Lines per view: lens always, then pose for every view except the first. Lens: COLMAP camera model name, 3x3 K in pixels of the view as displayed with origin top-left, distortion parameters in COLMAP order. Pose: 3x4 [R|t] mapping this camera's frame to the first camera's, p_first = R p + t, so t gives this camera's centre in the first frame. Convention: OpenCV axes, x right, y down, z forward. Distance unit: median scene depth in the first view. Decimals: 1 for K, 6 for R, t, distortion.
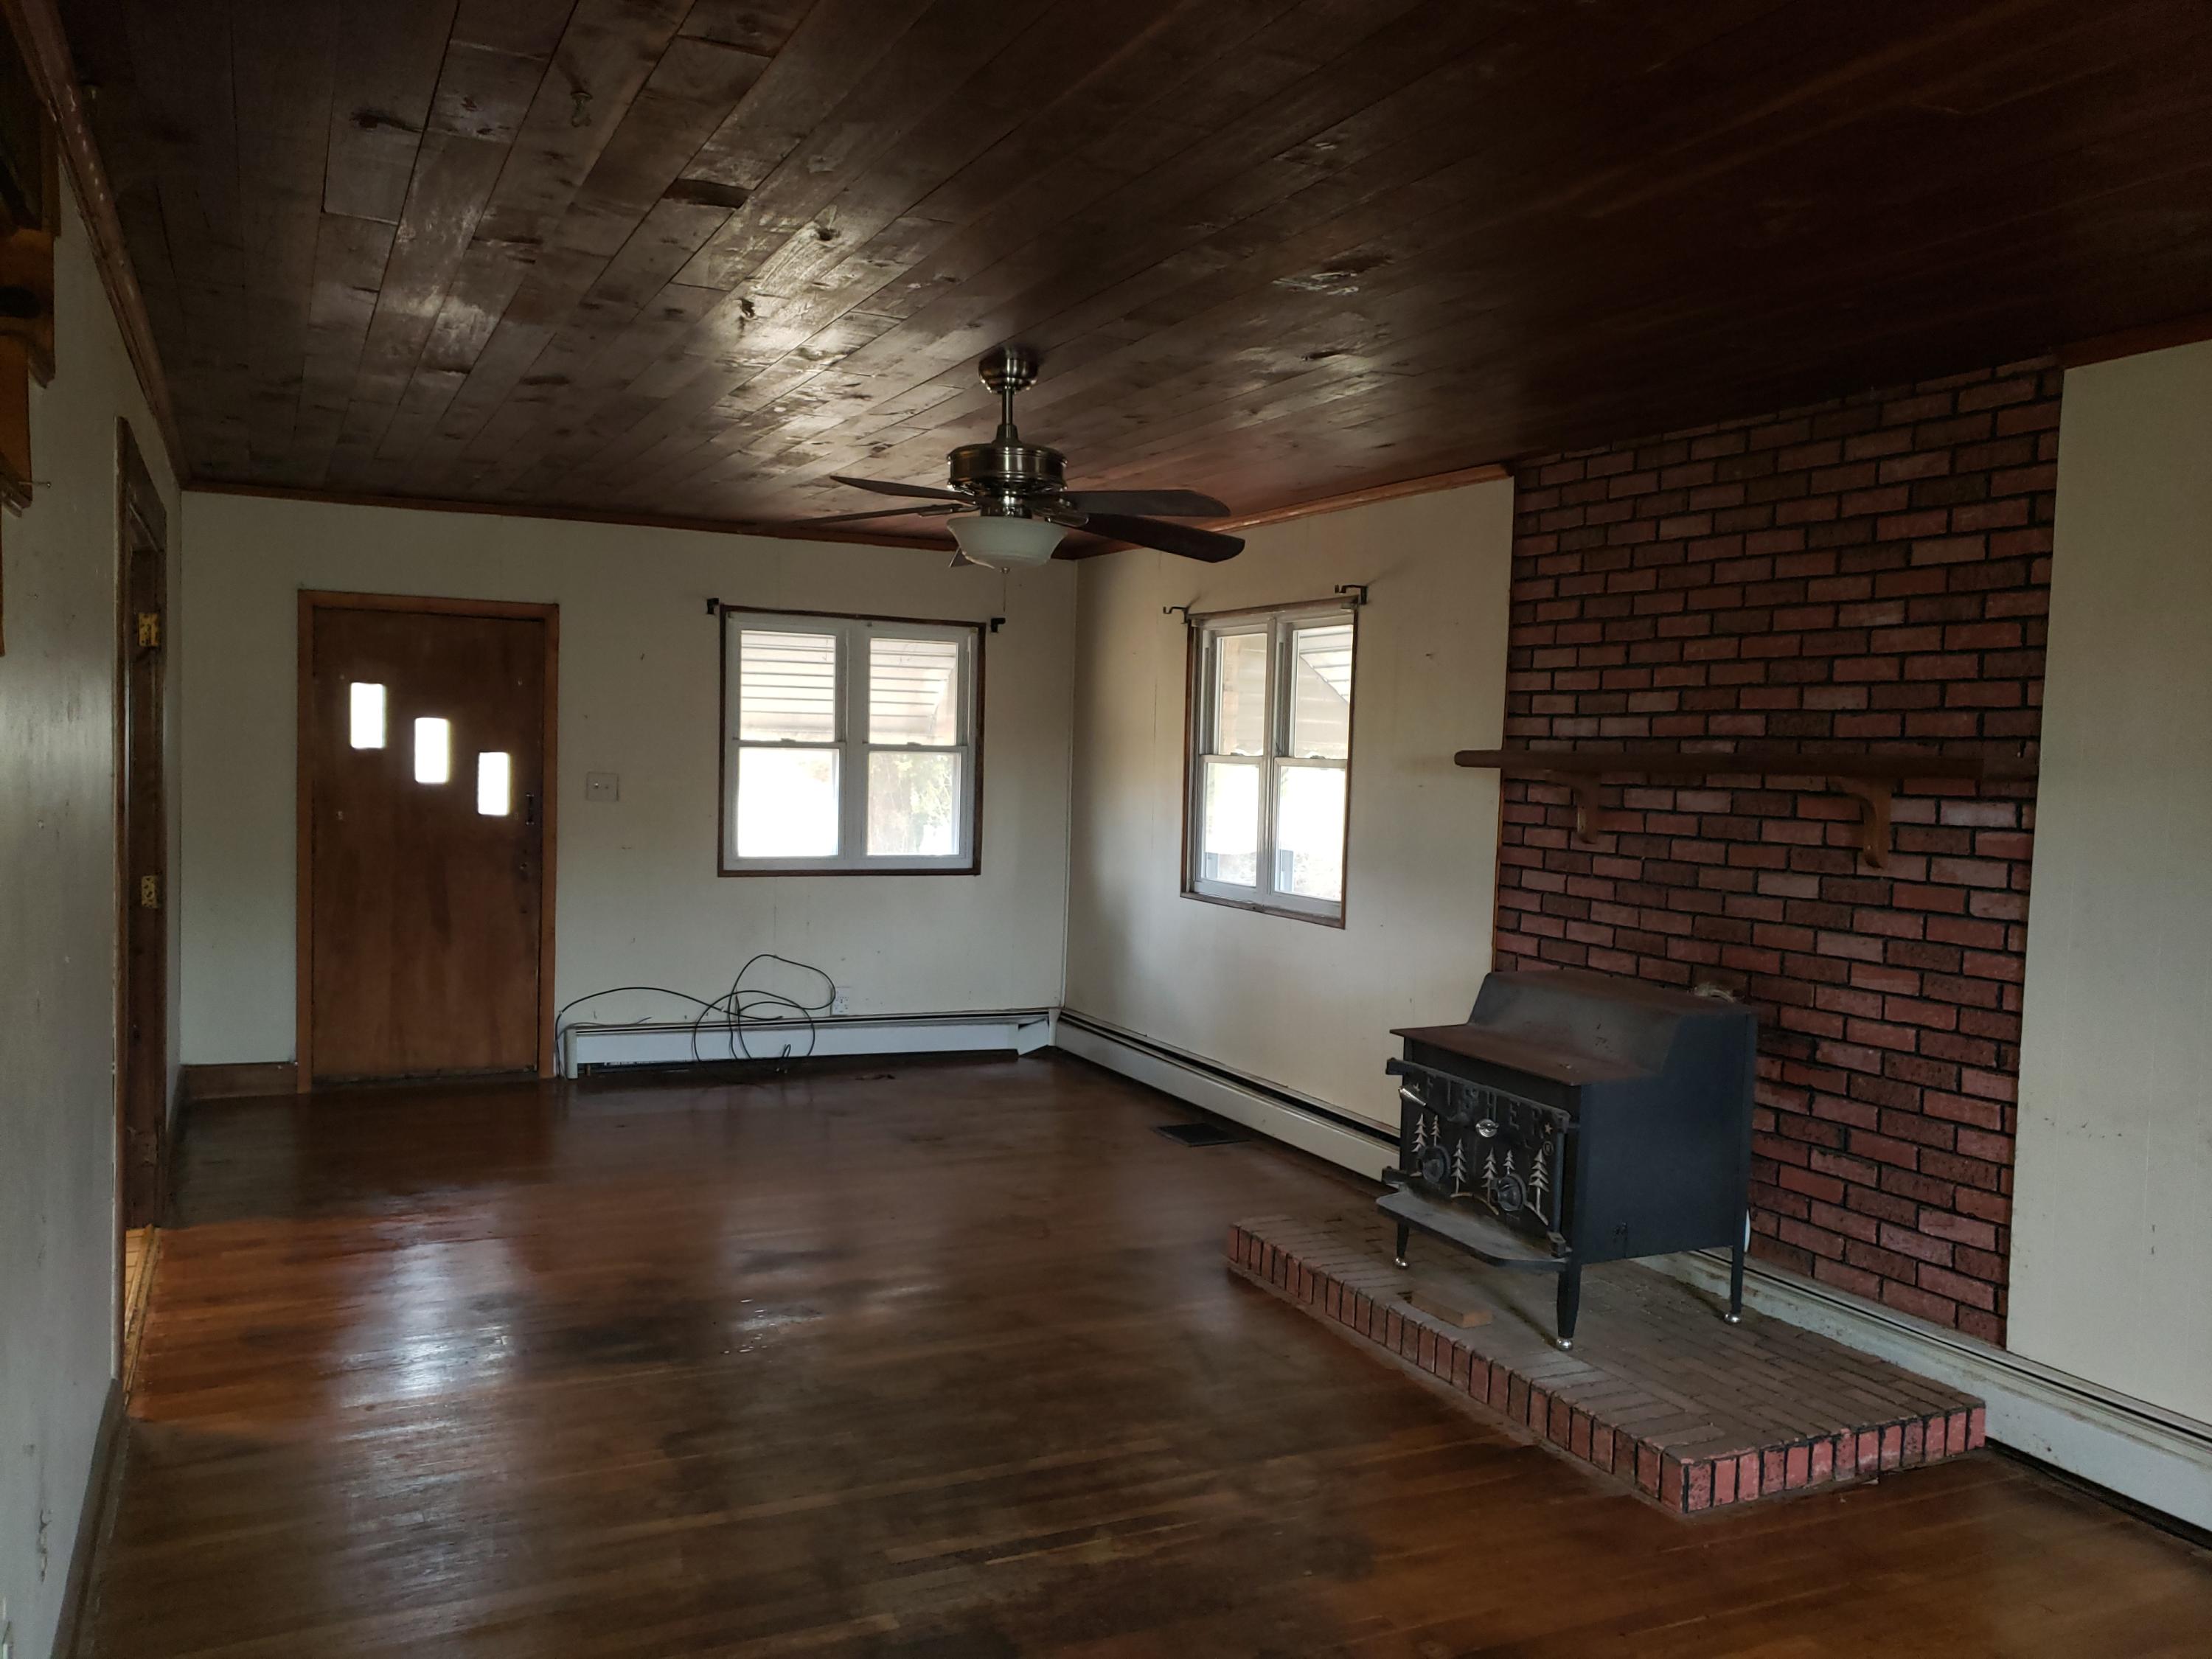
lens RADIAL K [[1728.7, 0, 1114.4], [0, 1728.7, 816.3], [0, 0, 1]] dist [0.066187, -0.040162]
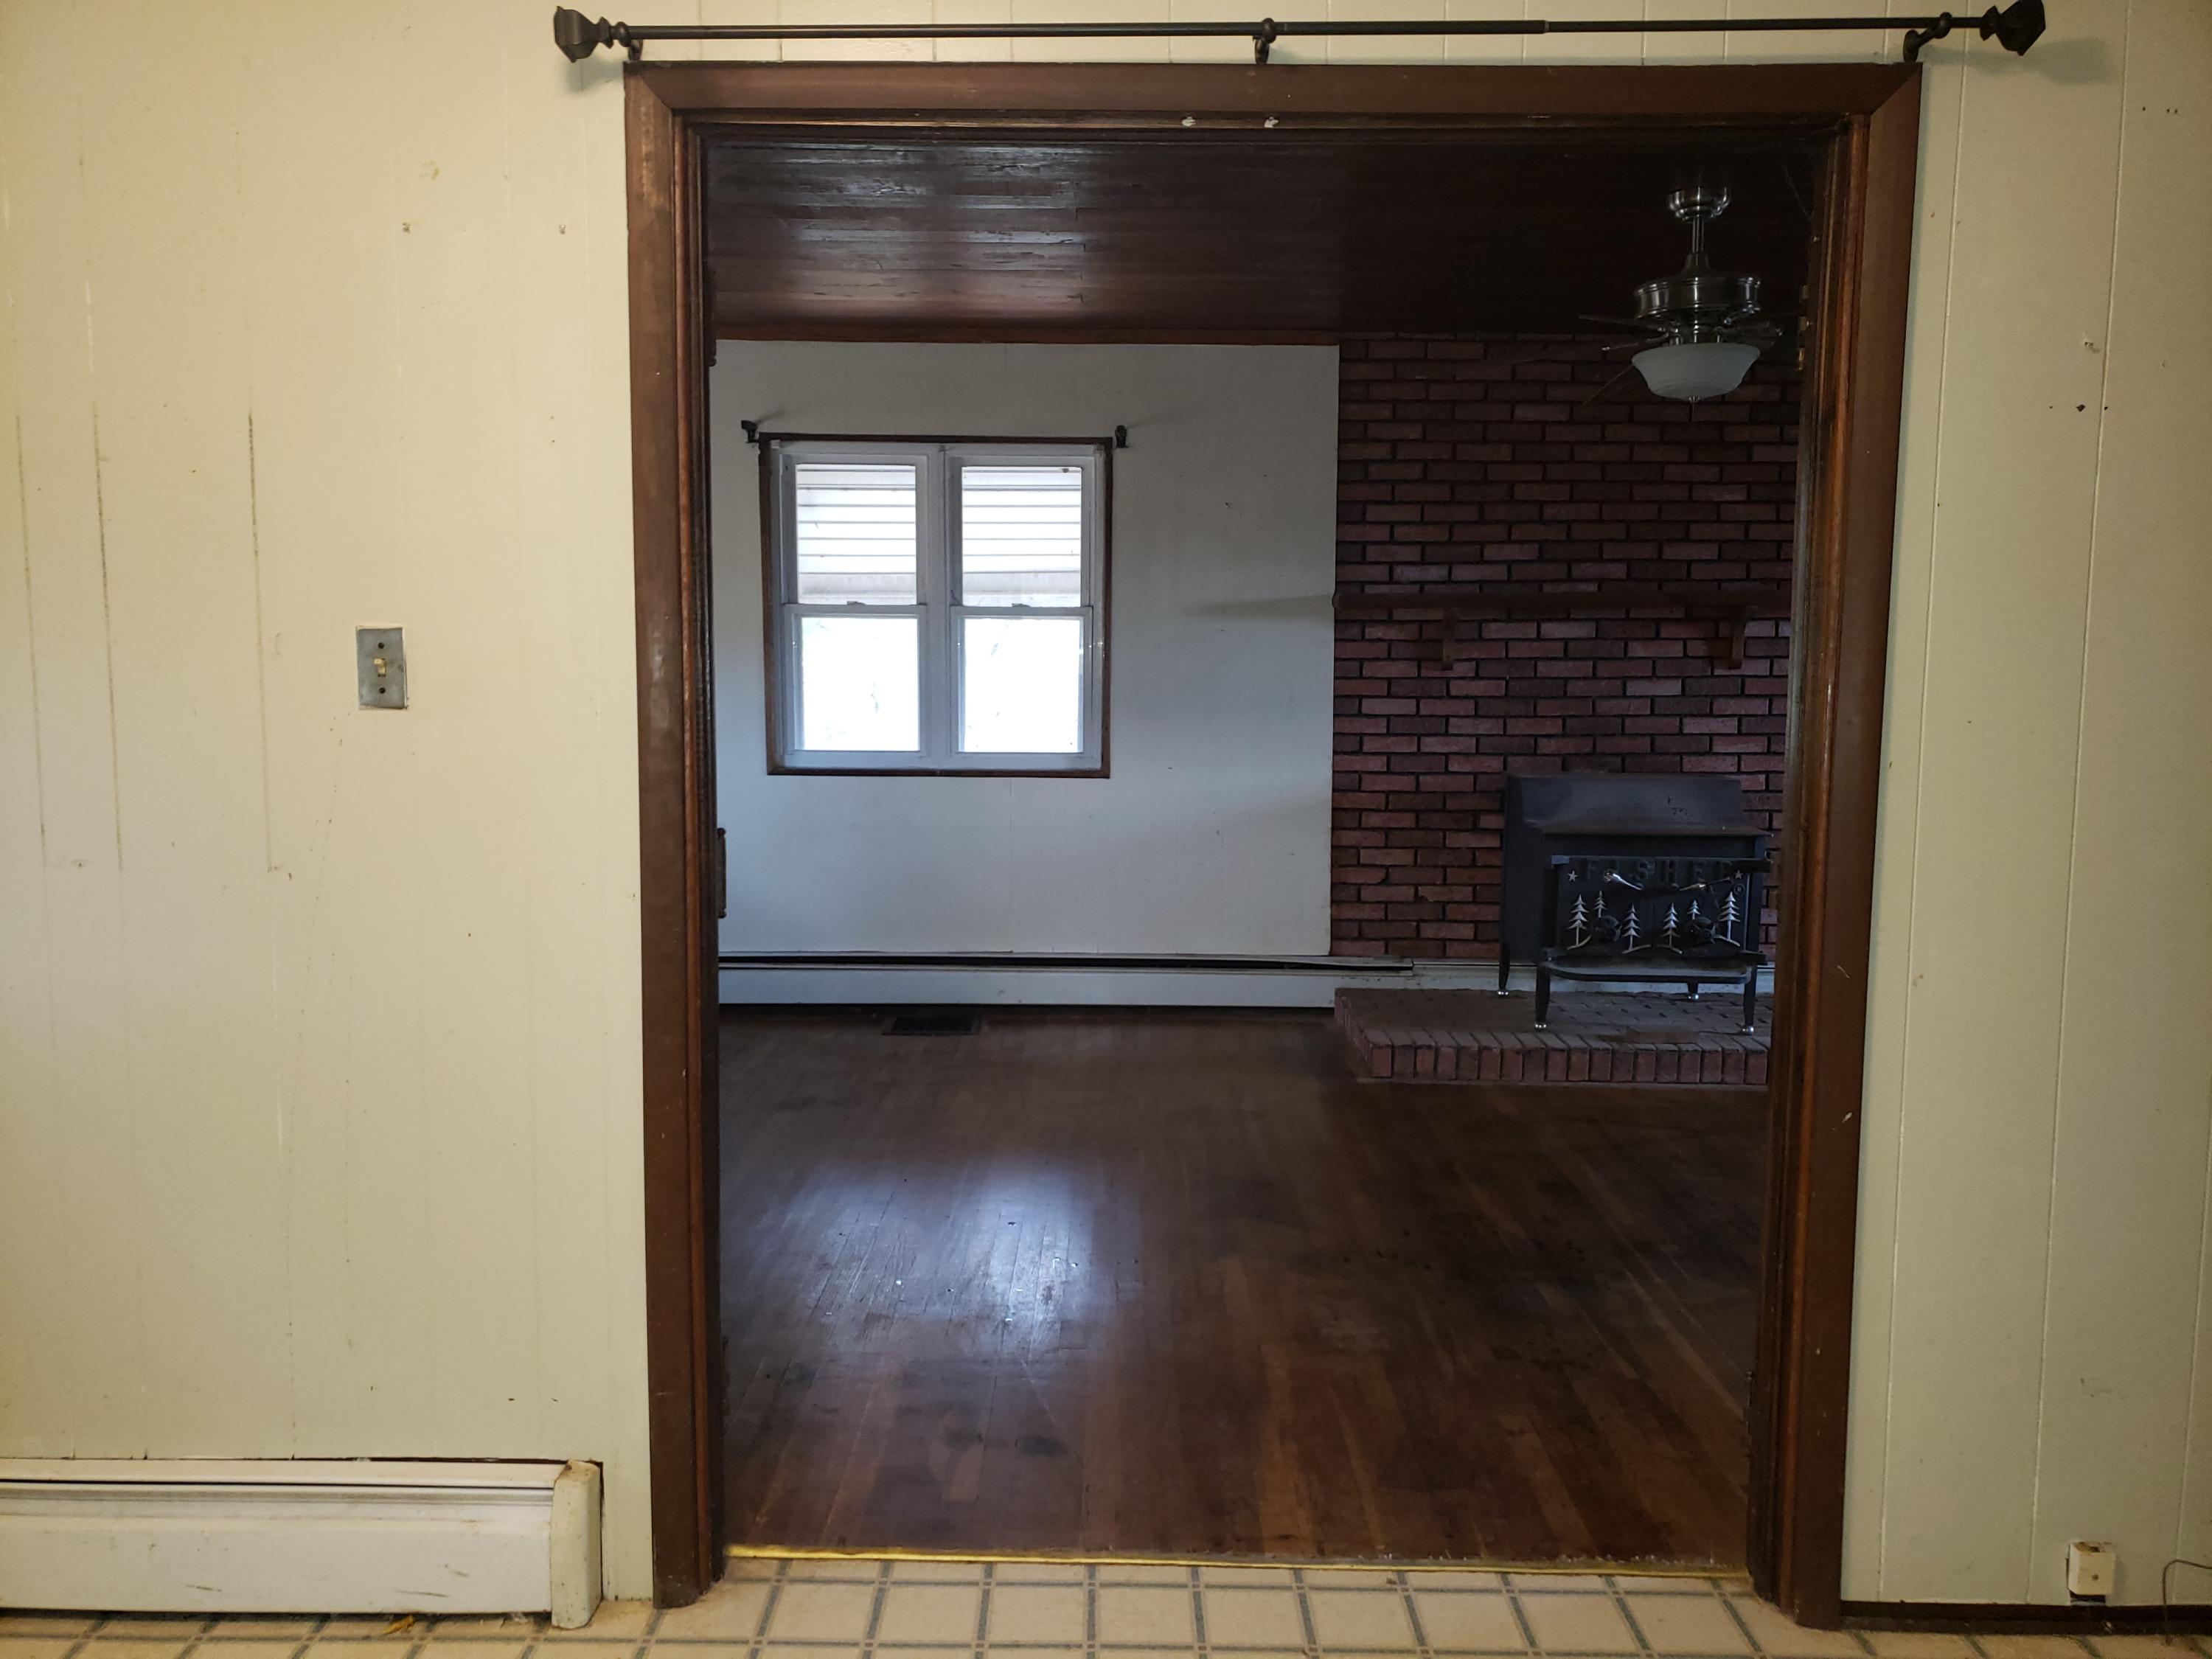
lens RADIAL K [[1728.7, 0, 1070.5], [0, 1728.7, 830.8], [0, 0, 1]] dist [0.066187, -0.040162]
pose [[0.441297, -0.123161, 0.888869, -0.920751], [0.045826, 0.992337, 0.114746, -0.023796], [-0.896190, -0.009904, 0.443560, 0.692729]]
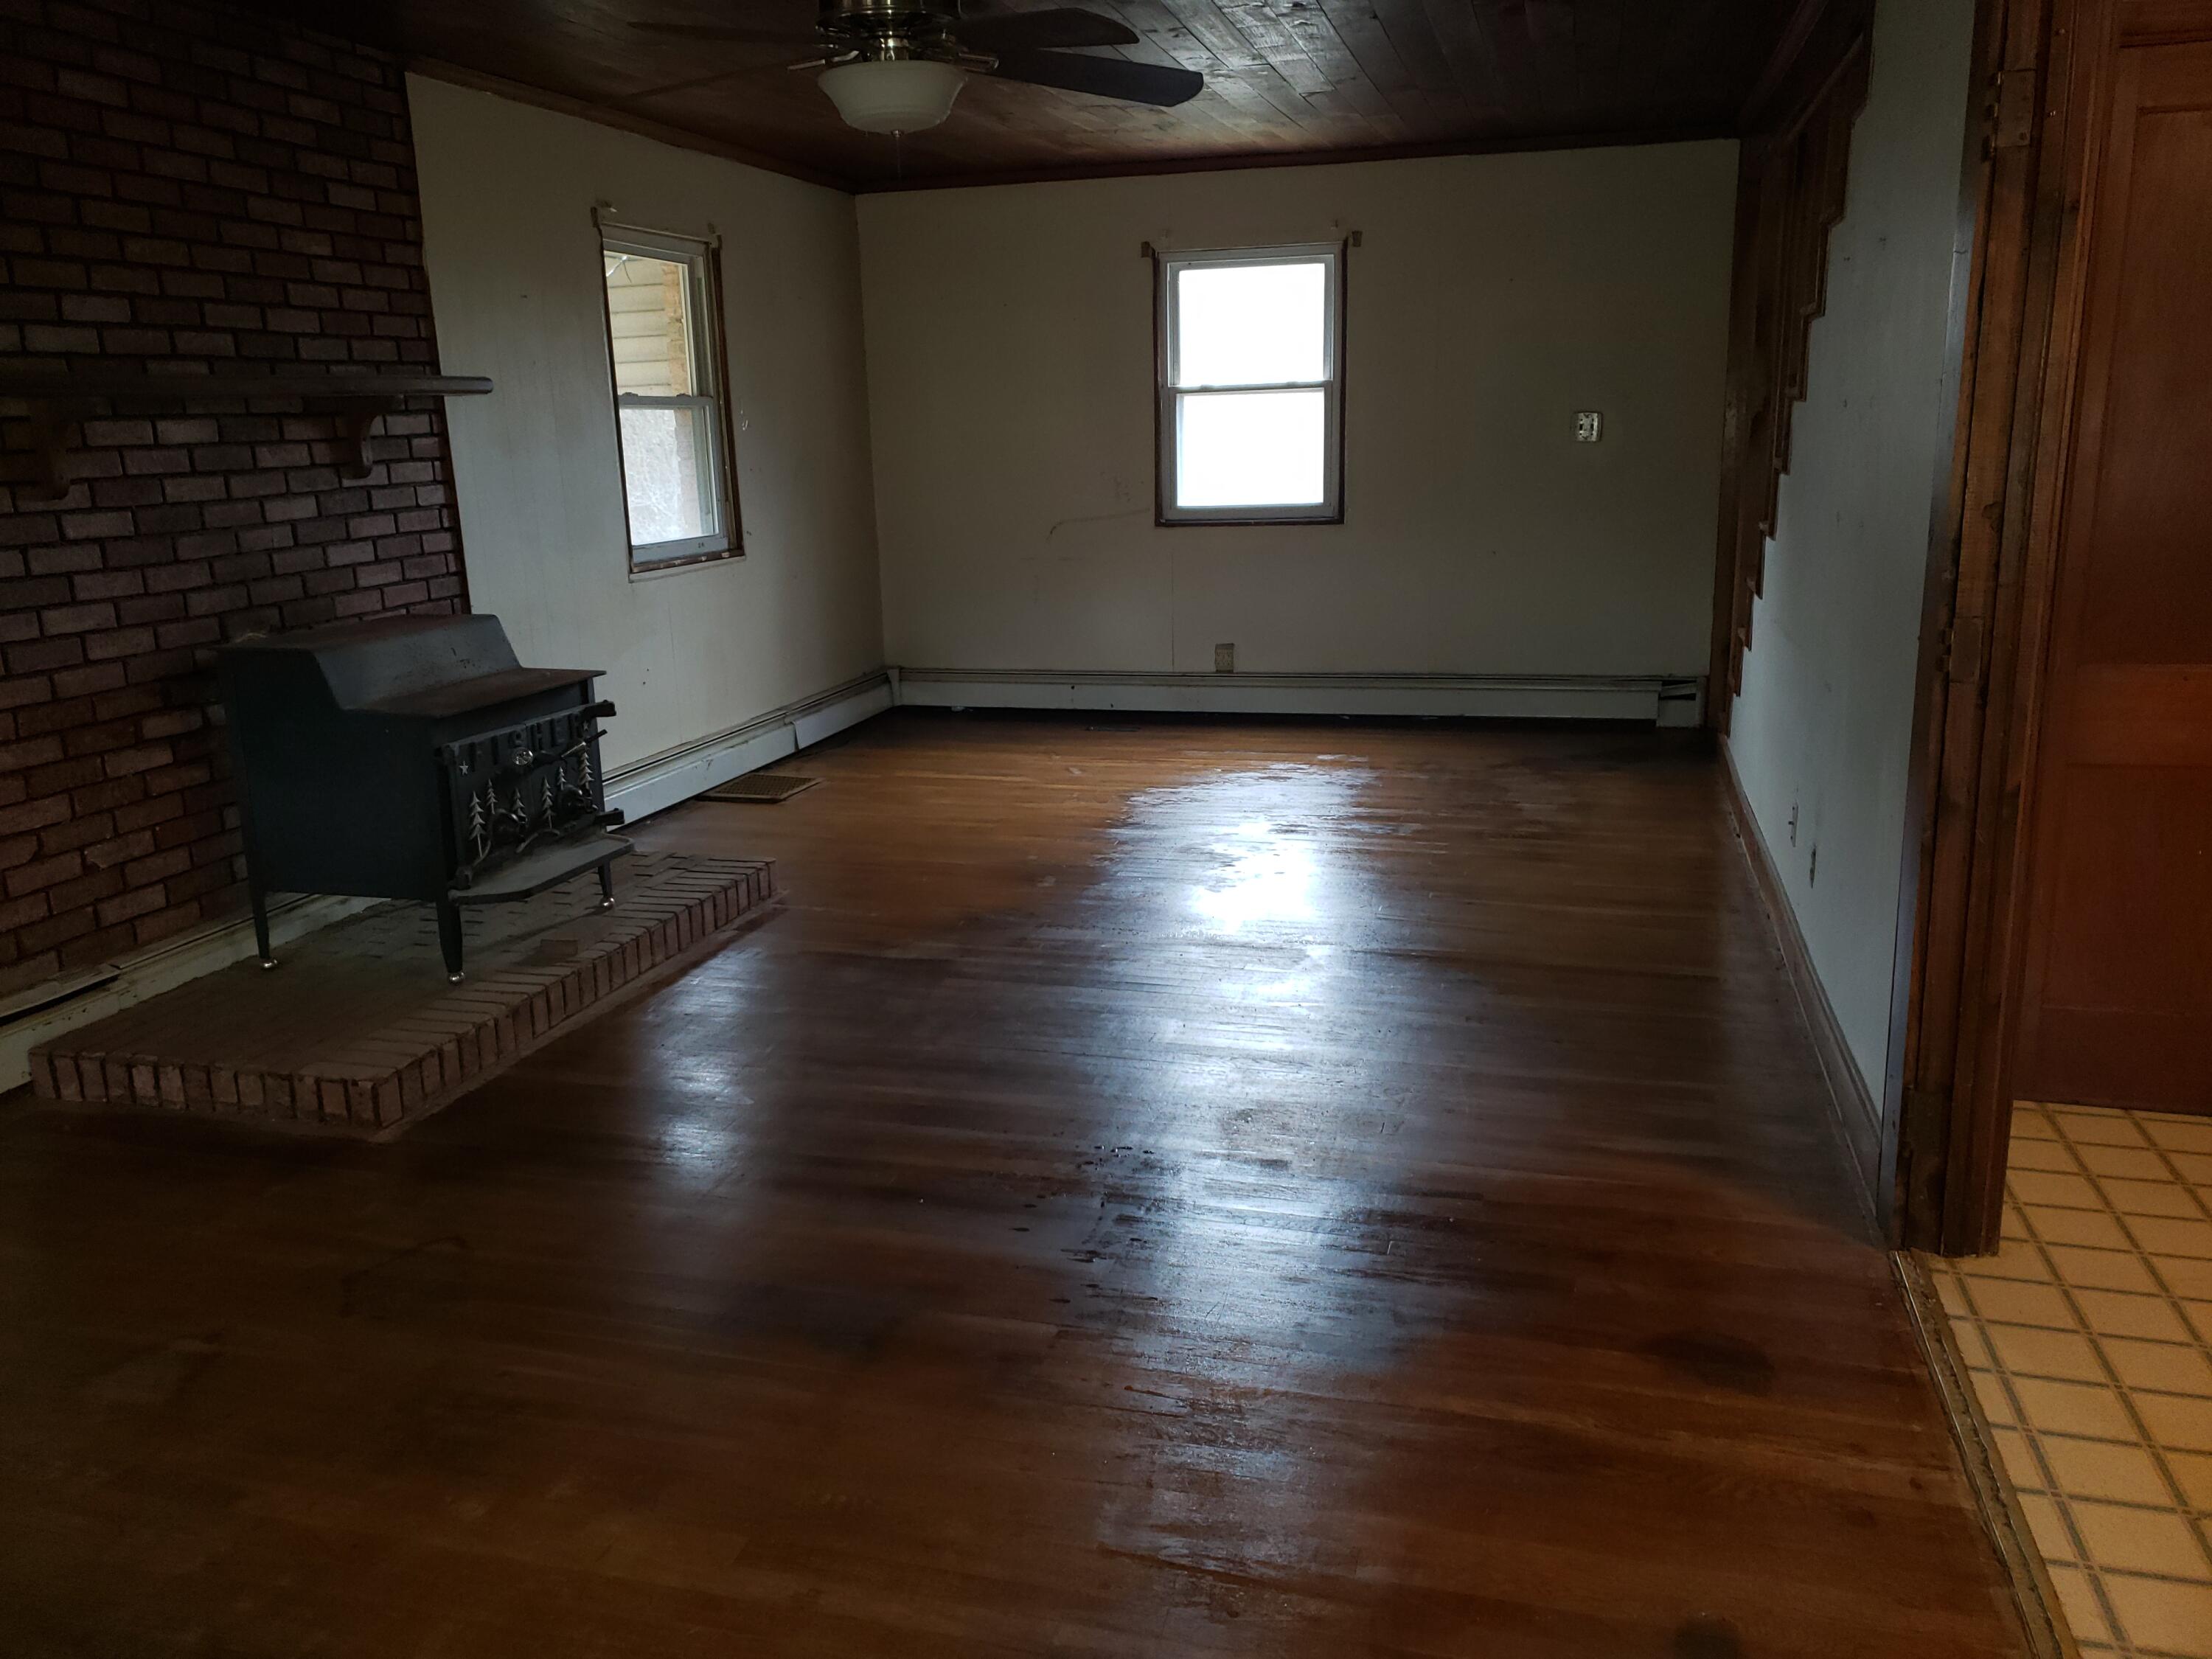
lens RADIAL K [[1728.7, 0, 1105.5], [0, 1728.7, 800.0], [0, 0, 1]] dist [0.066187, -0.040162]
pose [[-0.757898, -0.151781, 0.634471, -0.566658], [0.030999, 0.963081, 0.267421, -0.048378], [-0.651636, 0.222346, -0.725212, 1.274663]]
